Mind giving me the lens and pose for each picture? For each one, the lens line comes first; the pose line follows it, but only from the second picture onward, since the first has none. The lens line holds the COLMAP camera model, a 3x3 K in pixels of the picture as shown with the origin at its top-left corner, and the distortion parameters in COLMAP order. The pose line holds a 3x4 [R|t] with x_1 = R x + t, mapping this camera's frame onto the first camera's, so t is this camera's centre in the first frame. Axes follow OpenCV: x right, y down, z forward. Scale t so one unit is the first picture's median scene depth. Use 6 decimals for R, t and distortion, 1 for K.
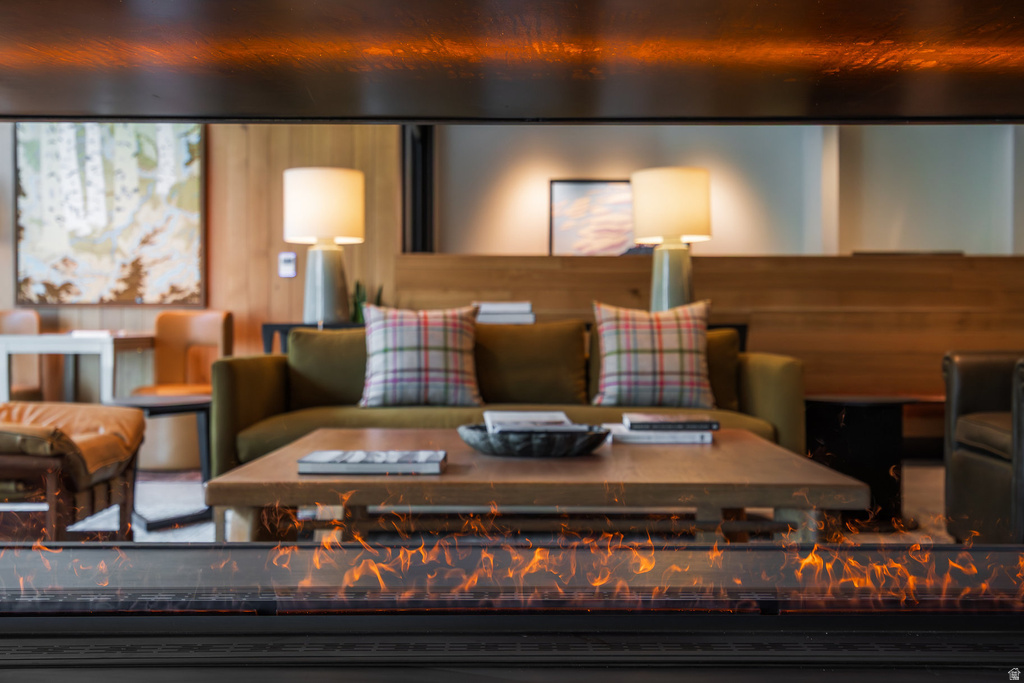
lens RADIAL K [[1281.9, 0, 512.0], [0, 1281.9, 341.5], [0, 0, 1]] dist [0.014383, 0.004119]
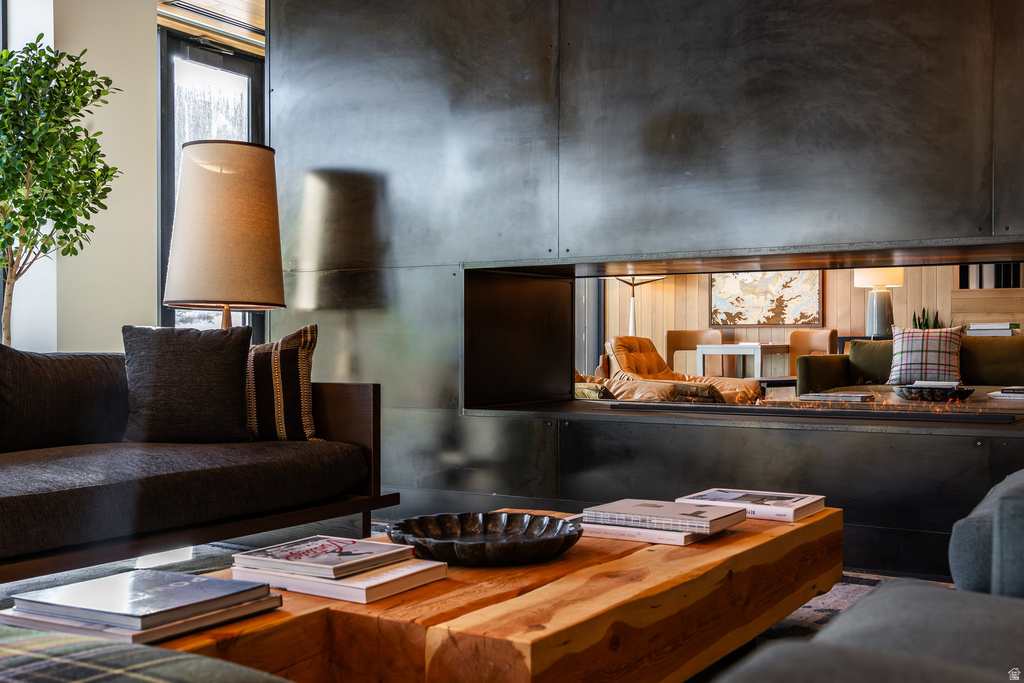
lens RADIAL K [[1186.7, 0, 512.0], [0, 1186.7, 341.5], [0, 0, 1]] dist [-0.003412, -0.002552]
pose [[0.849986, -0.003004, -0.526797, 0.208839], [-0.002333, 0.999952, -0.009465, 0.006274], [0.526800, 0.009274, 0.849939, -0.446296]]
